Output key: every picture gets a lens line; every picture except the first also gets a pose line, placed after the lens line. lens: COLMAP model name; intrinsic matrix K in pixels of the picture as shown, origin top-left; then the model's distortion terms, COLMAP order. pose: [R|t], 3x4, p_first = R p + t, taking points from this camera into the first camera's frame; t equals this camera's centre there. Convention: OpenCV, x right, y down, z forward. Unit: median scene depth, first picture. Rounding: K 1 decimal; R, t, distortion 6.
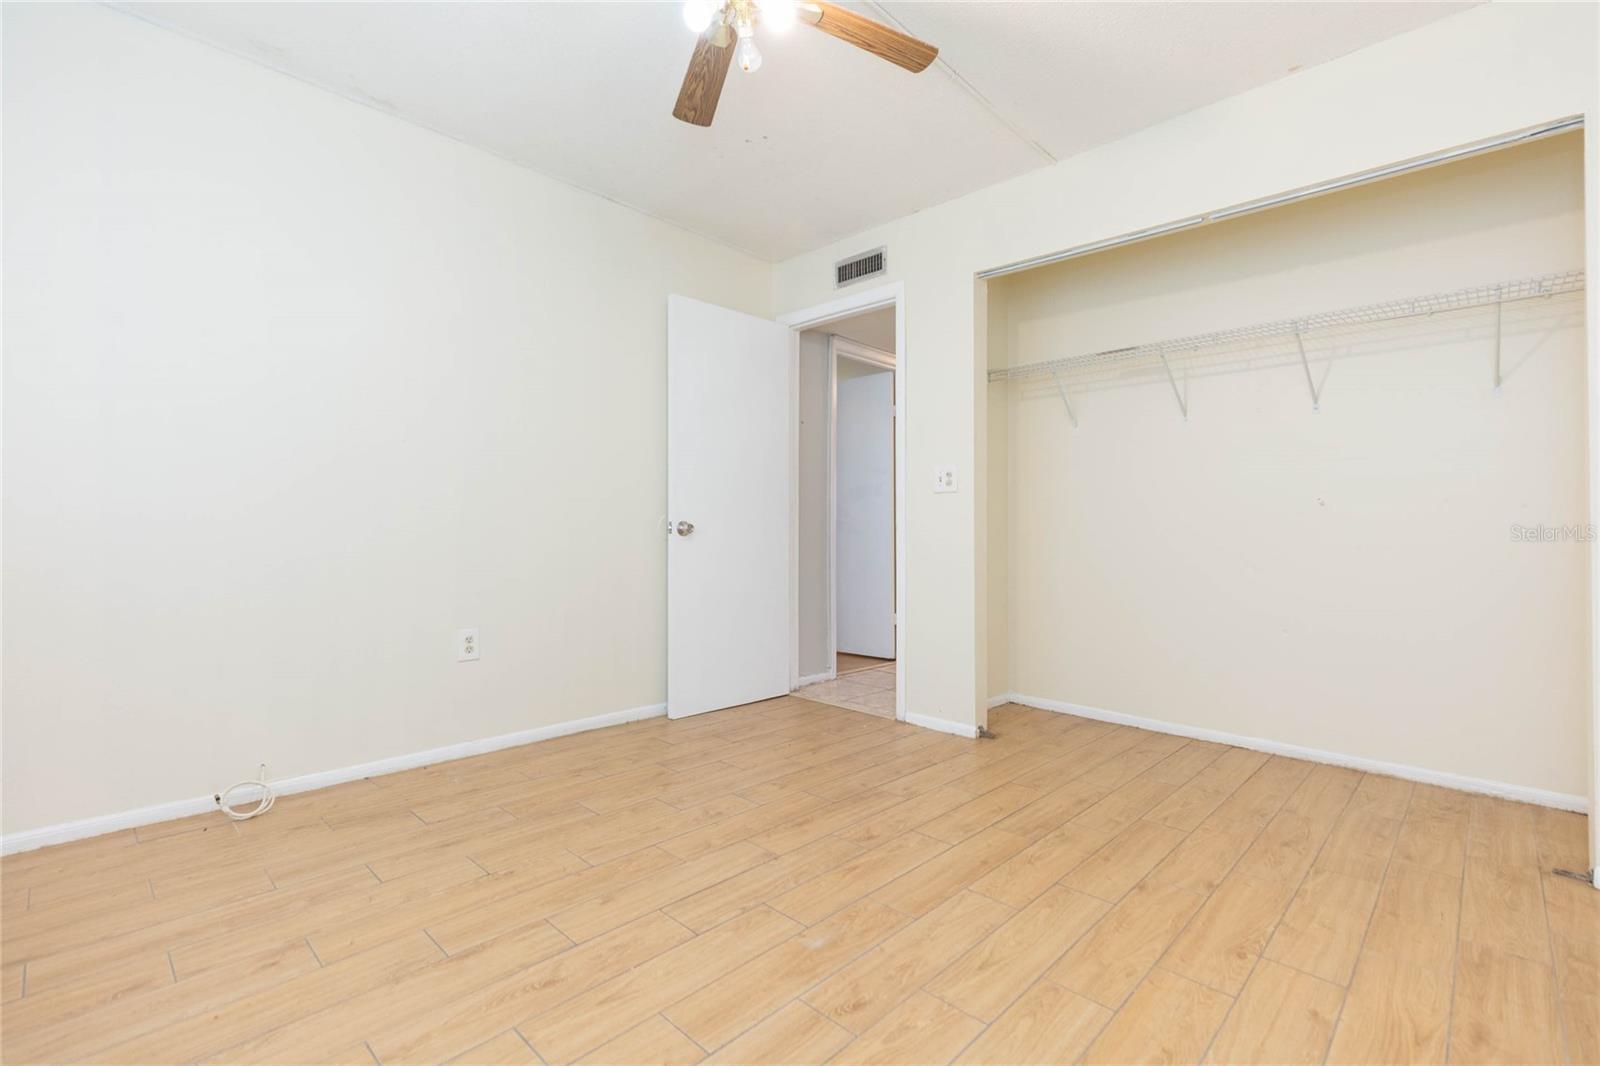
lens RADIAL K [[725.2, 0, 795.1], [0, 725.2, 509.9], [0, 0, 1]] dist [0.004040, -0.001267]
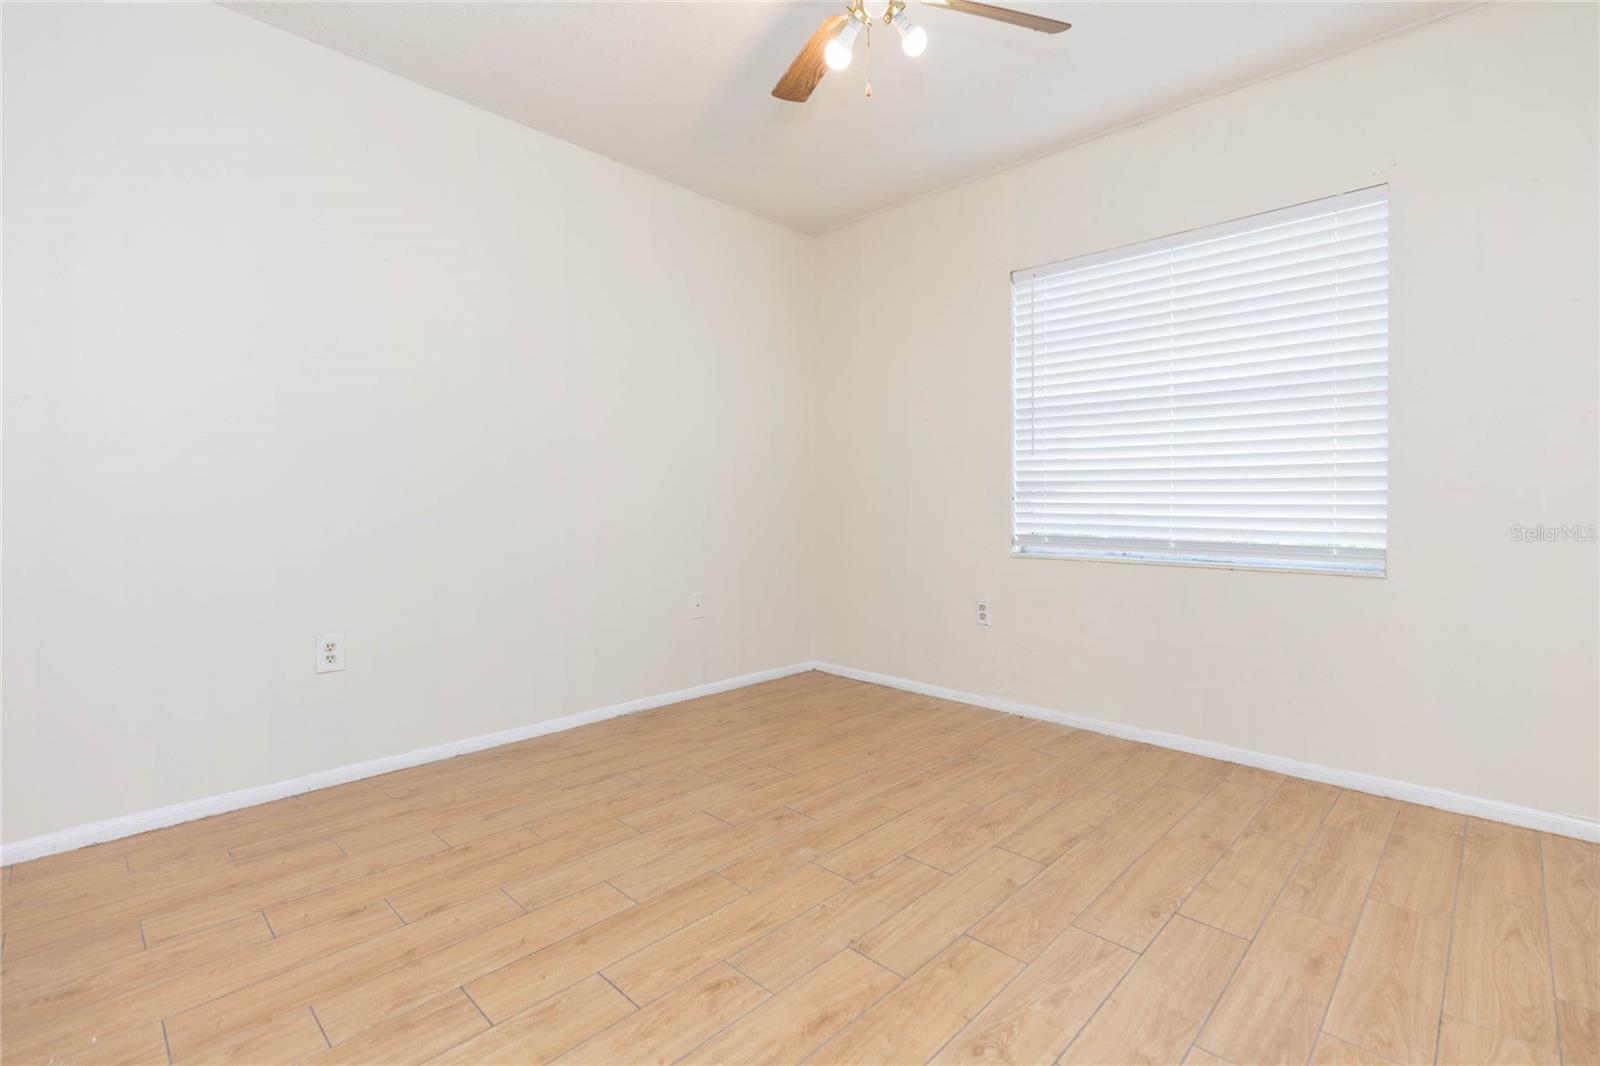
lens RADIAL K [[725.2, 0, 795.1], [0, 725.2, 509.9], [0, 0, 1]] dist [0.004040, -0.001267]
pose [[-0.999906, -0.012728, 0.005122, 0.041739], [-0.012855, 0.999591, -0.025565, 0.048619], [-0.004795, -0.025629, -0.999660, 2.051184]]
